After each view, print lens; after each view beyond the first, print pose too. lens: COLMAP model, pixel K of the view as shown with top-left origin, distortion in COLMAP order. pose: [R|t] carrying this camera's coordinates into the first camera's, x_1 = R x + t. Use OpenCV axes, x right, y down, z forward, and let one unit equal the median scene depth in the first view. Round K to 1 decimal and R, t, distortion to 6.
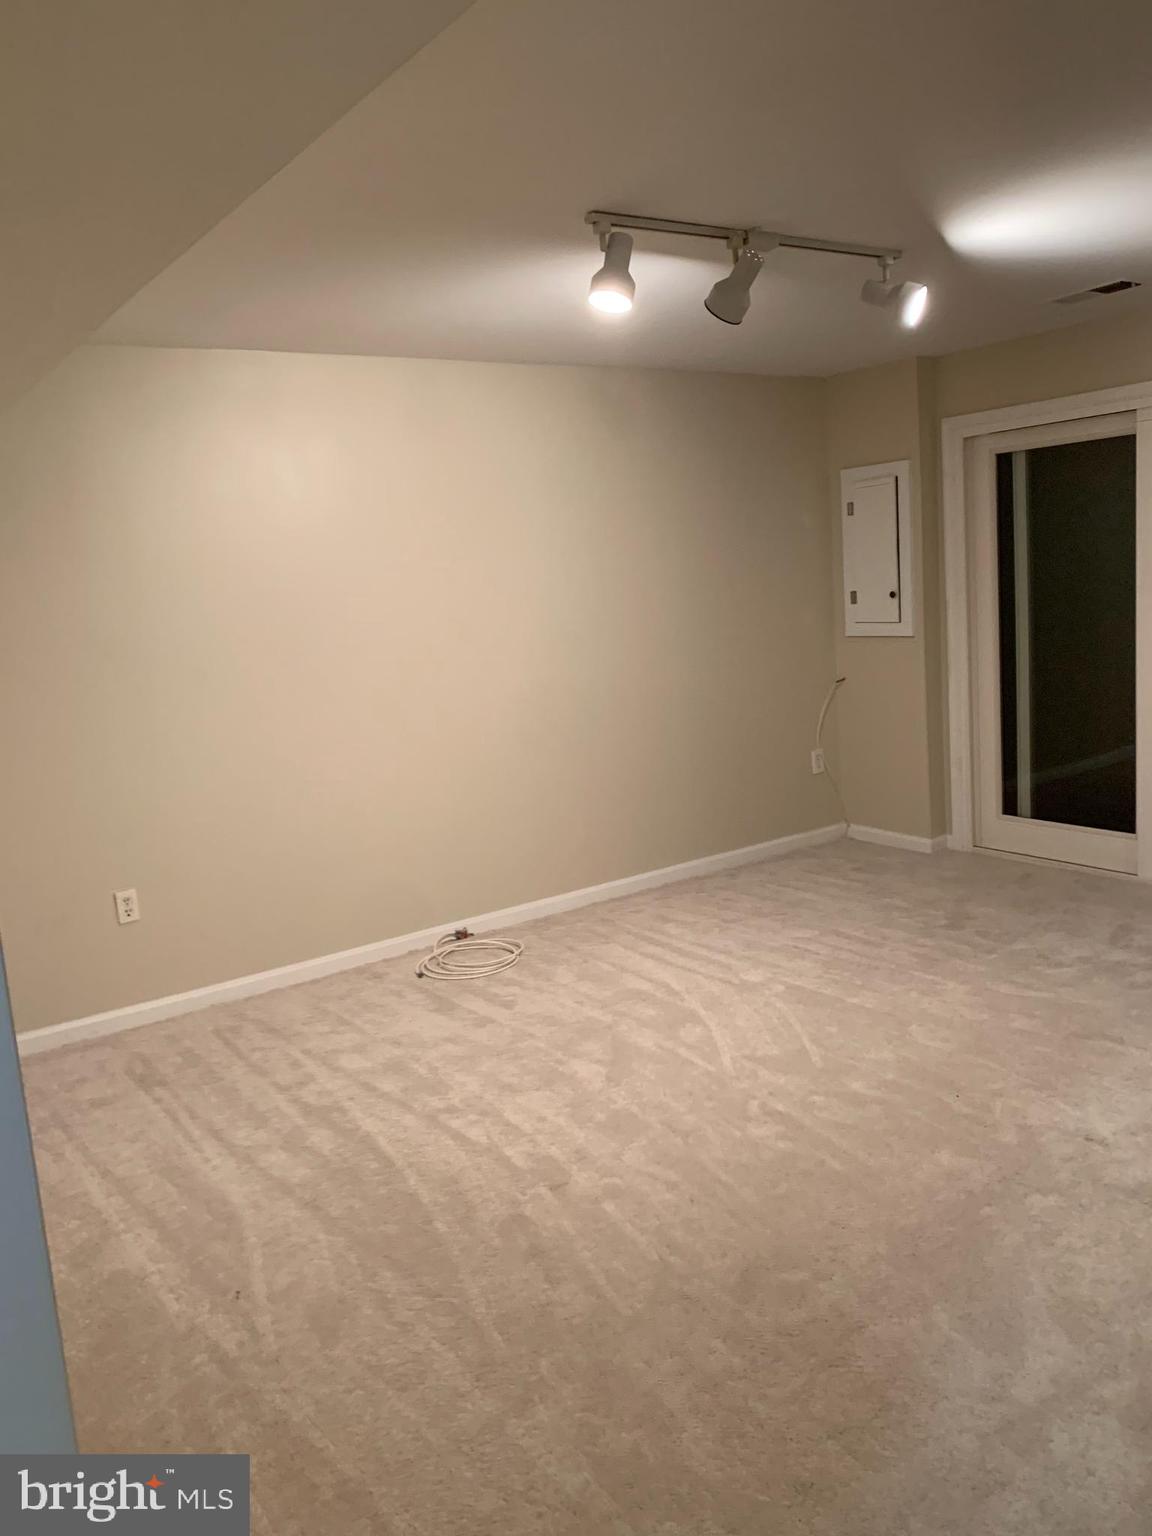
lens RADIAL K [[1168.9, 0, 568.4], [0, 1168.9, 762.8], [0, 0, 1]] dist [0.014389, -0.014042]
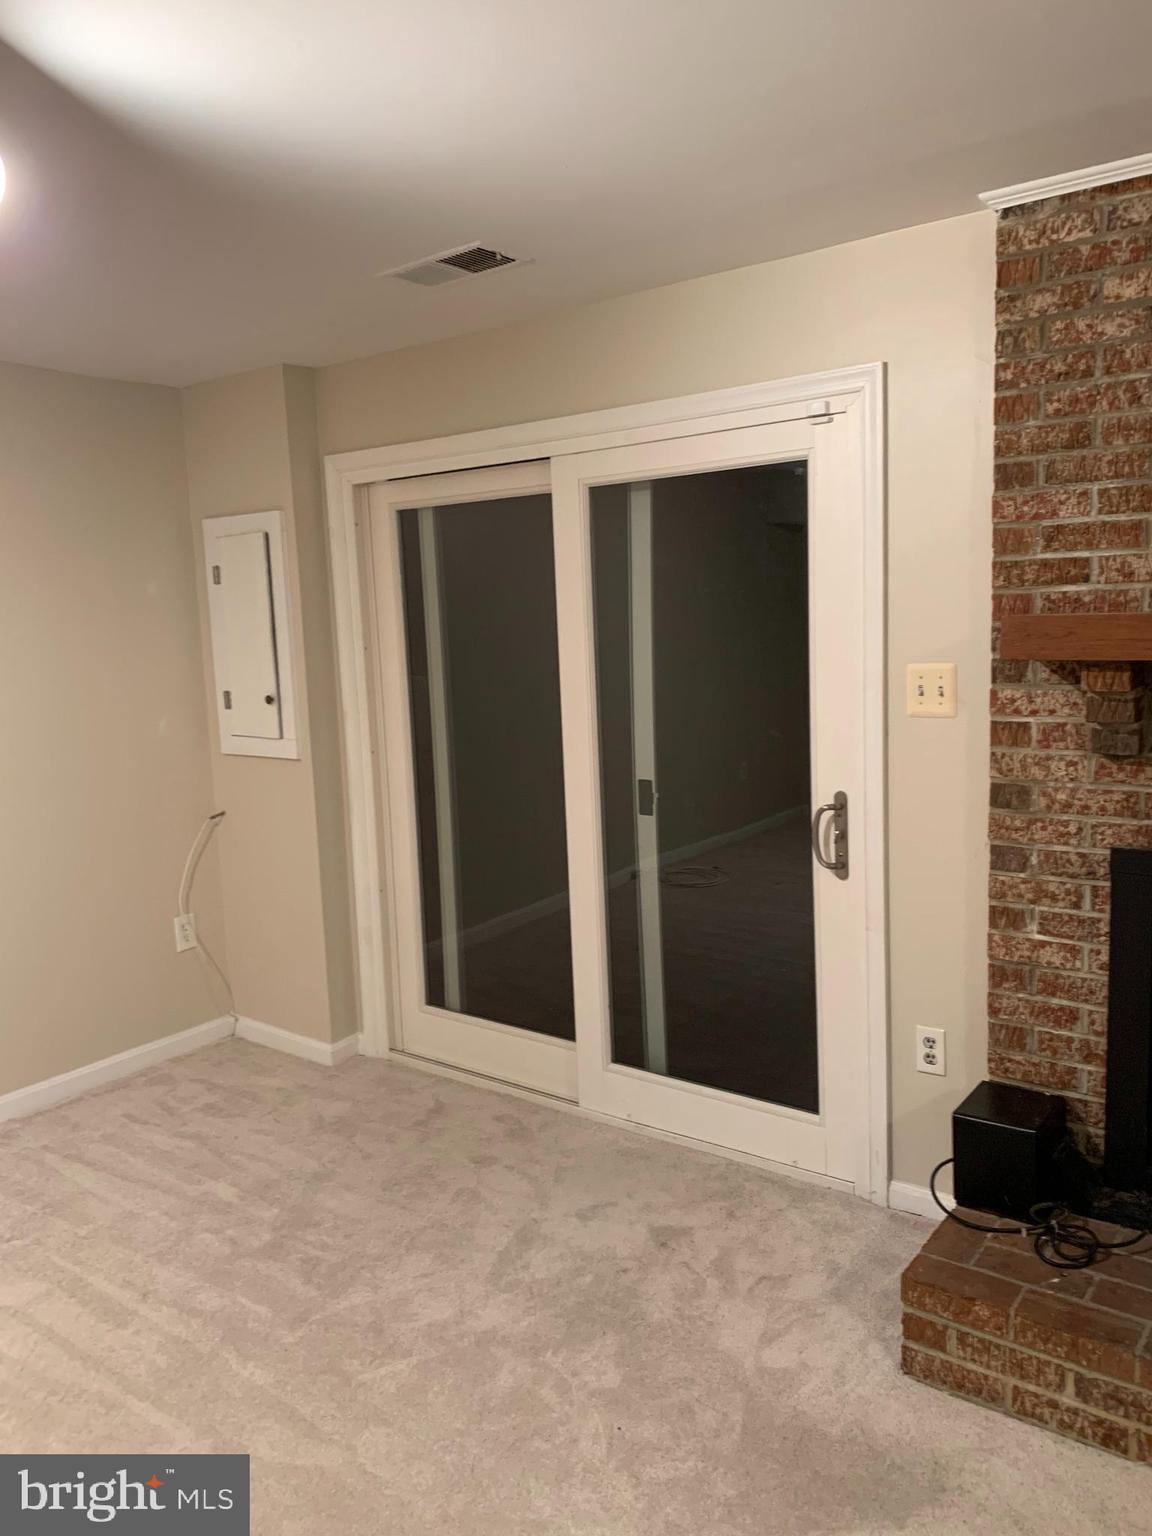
lens RADIAL K [[1168.9, 0, 573.4], [0, 1168.9, 774.8], [0, 0, 1]] dist [0.014389, -0.014042]
pose [[0.948271, -0.006527, 0.317394, 0.235404], [0.018924, 0.999173, -0.035990, -0.072570], [-0.316897, 0.040135, 0.947611, 0.289501]]
